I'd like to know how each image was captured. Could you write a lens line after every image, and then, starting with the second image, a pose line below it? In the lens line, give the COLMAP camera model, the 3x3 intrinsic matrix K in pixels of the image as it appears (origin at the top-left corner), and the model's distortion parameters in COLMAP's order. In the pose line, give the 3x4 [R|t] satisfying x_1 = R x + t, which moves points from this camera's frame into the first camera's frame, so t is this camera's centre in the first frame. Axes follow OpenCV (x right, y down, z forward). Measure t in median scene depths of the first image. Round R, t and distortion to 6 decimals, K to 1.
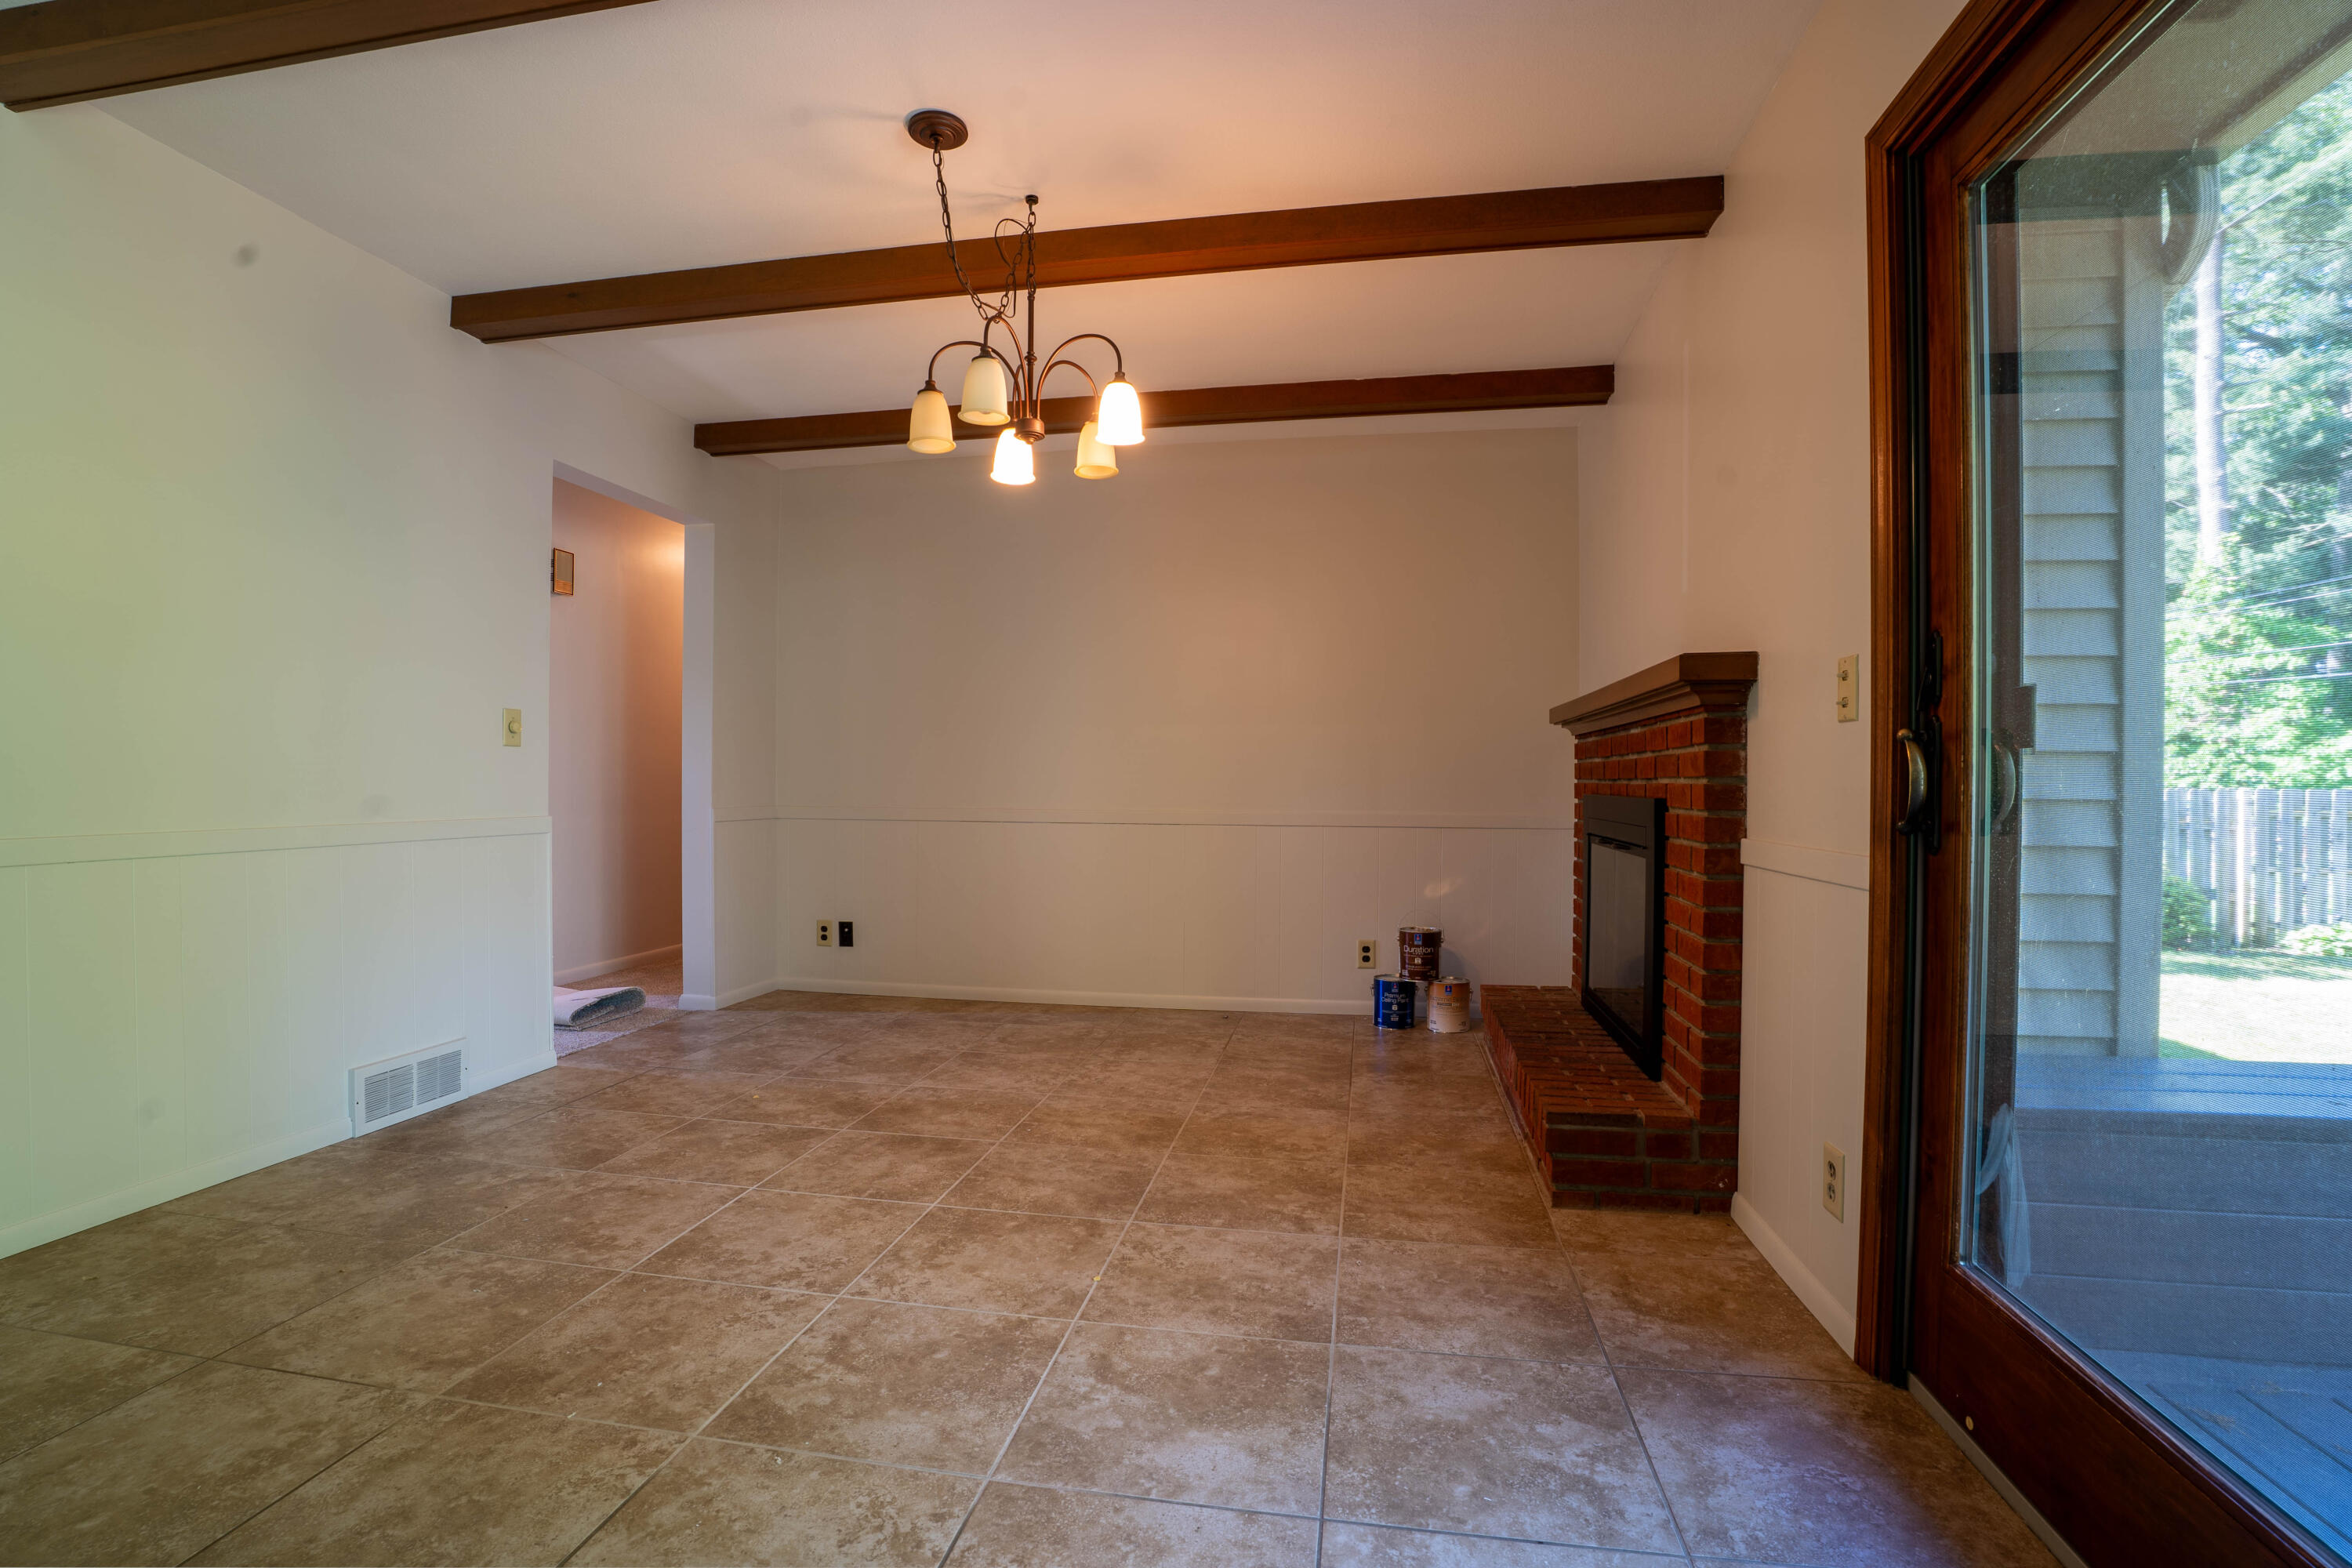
lens RADIAL K [[1080.2, 0, 1173.7], [0, 1080.2, 790.7], [0, 0, 1]] dist [-0.074673, 0.020978]
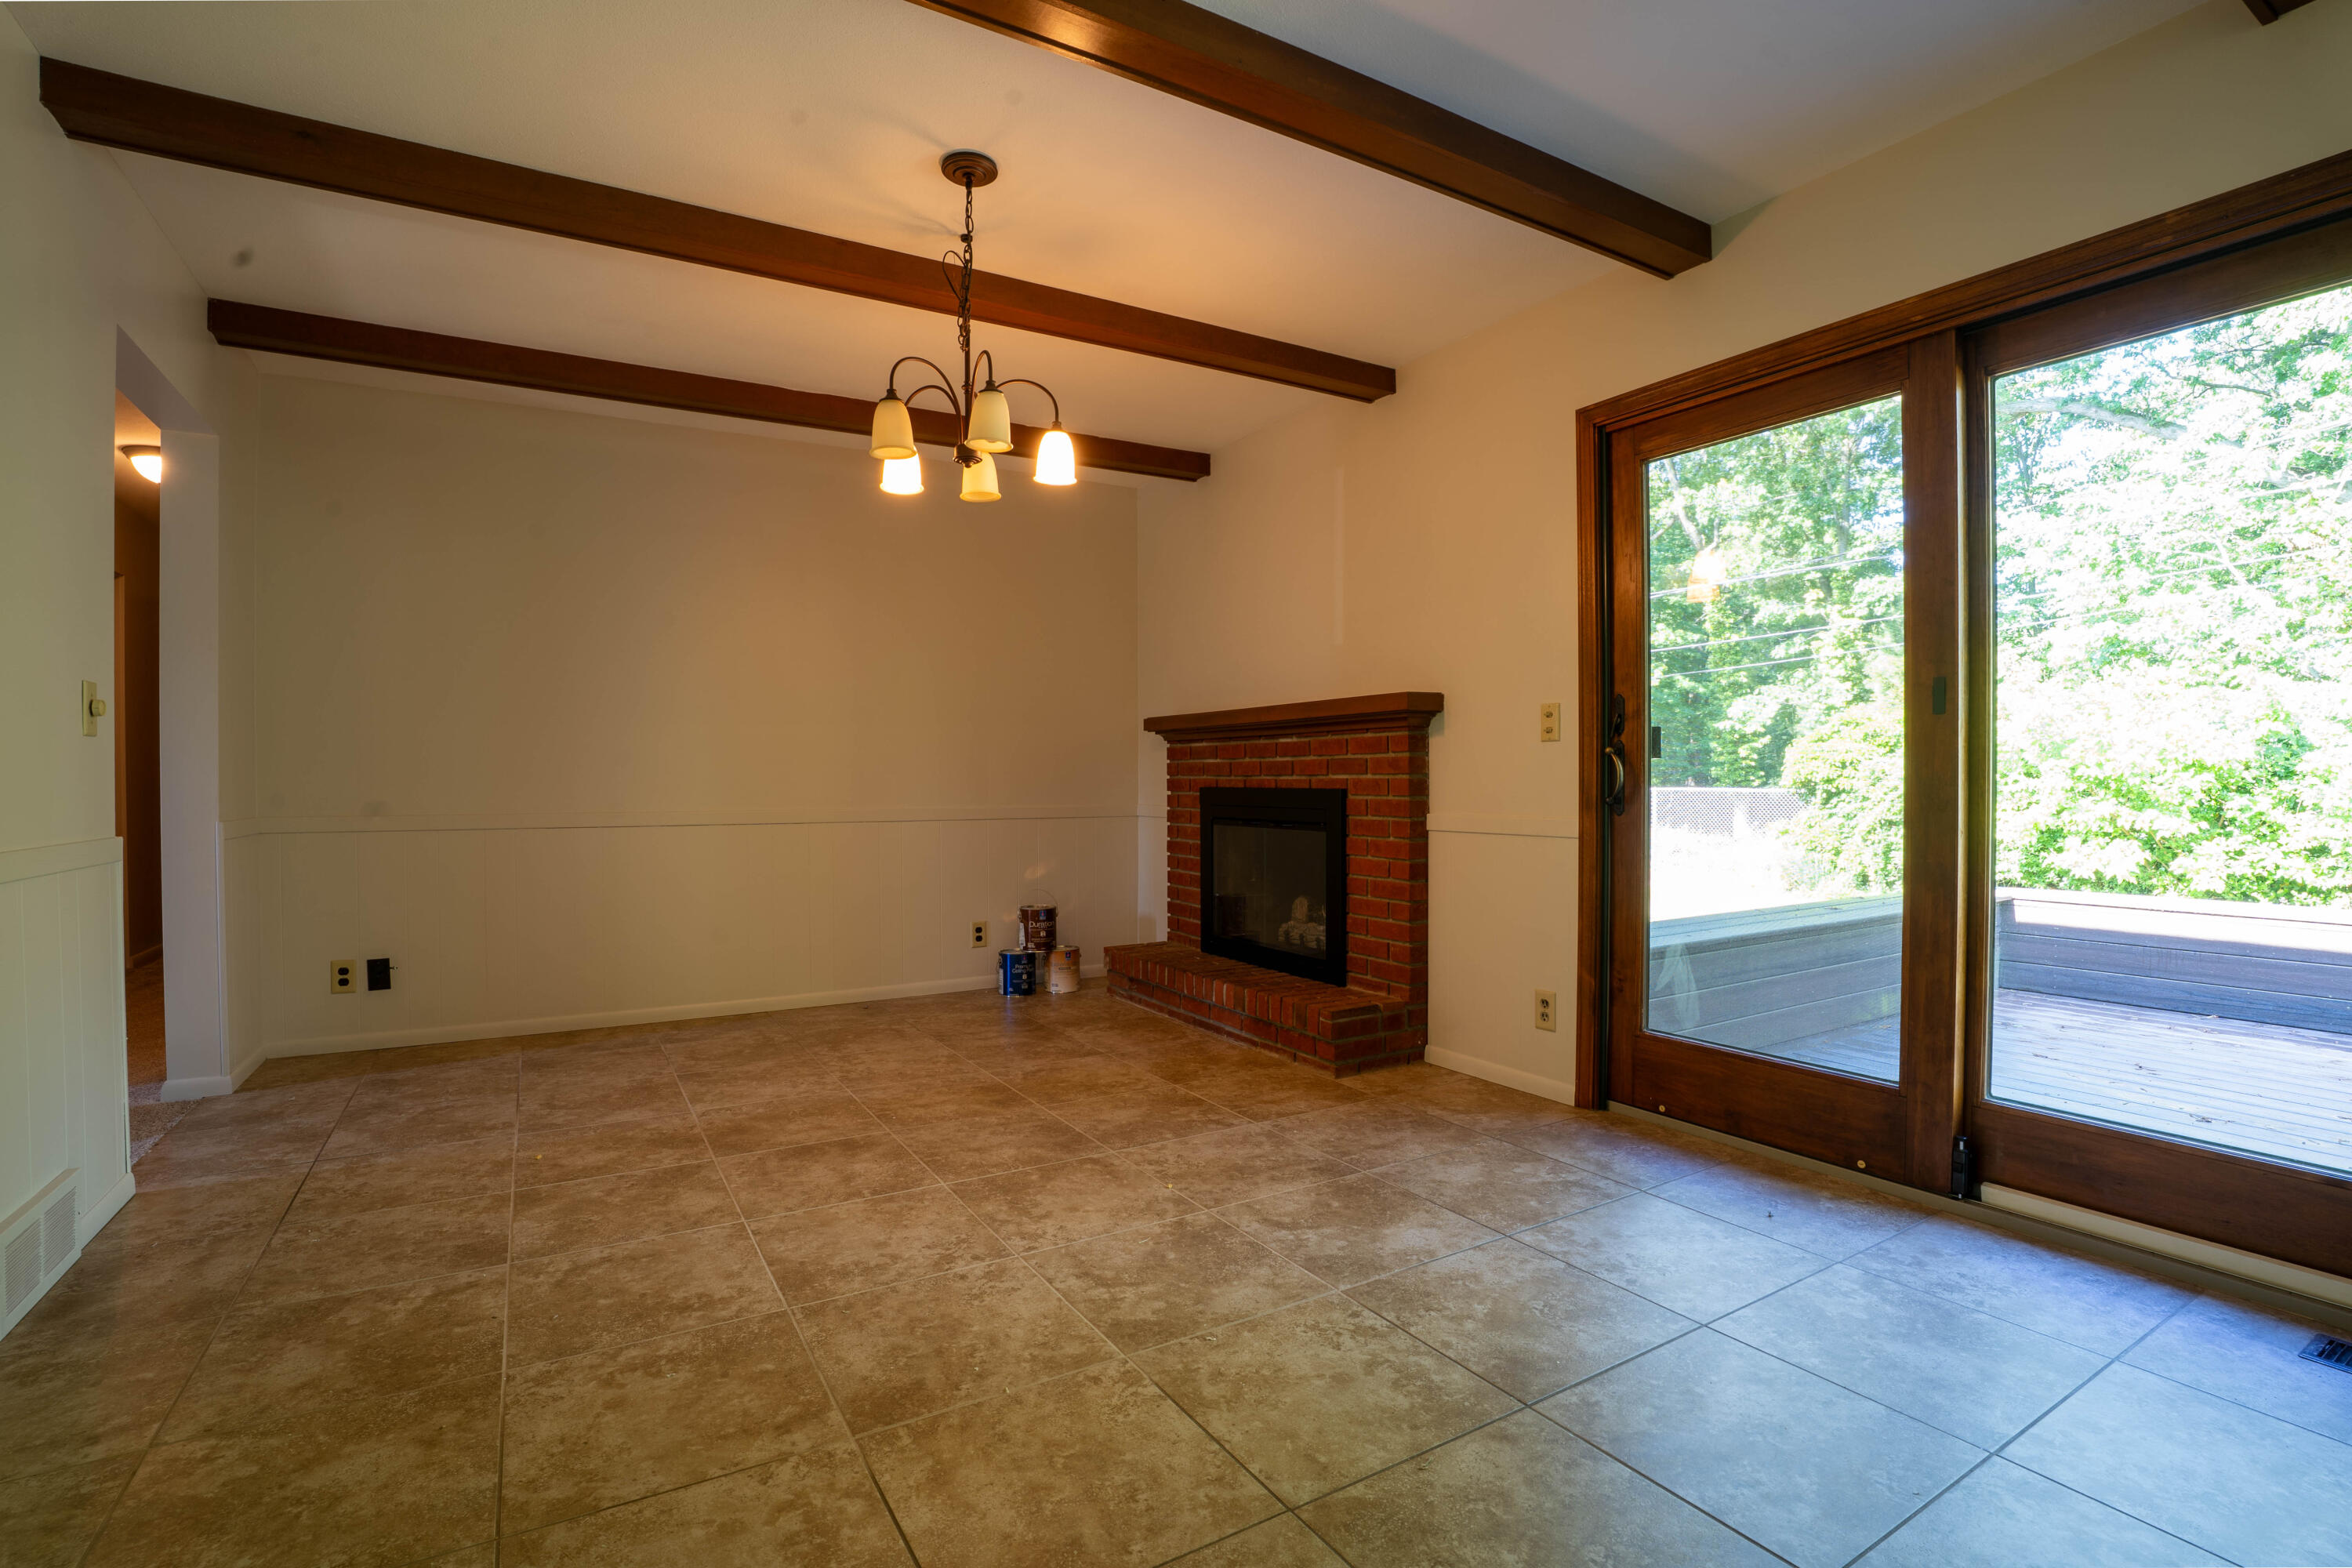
lens RADIAL K [[1080.2, 0, 1173.7], [0, 1080.2, 790.7], [0, 0, 1]] dist [-0.074673, 0.020978]
pose [[0.757986, -0.013884, 0.652123, -0.752503], [0.011150, 0.999903, 0.008328, -0.005862], [-0.652175, 0.000959, 0.758068, 0.054577]]
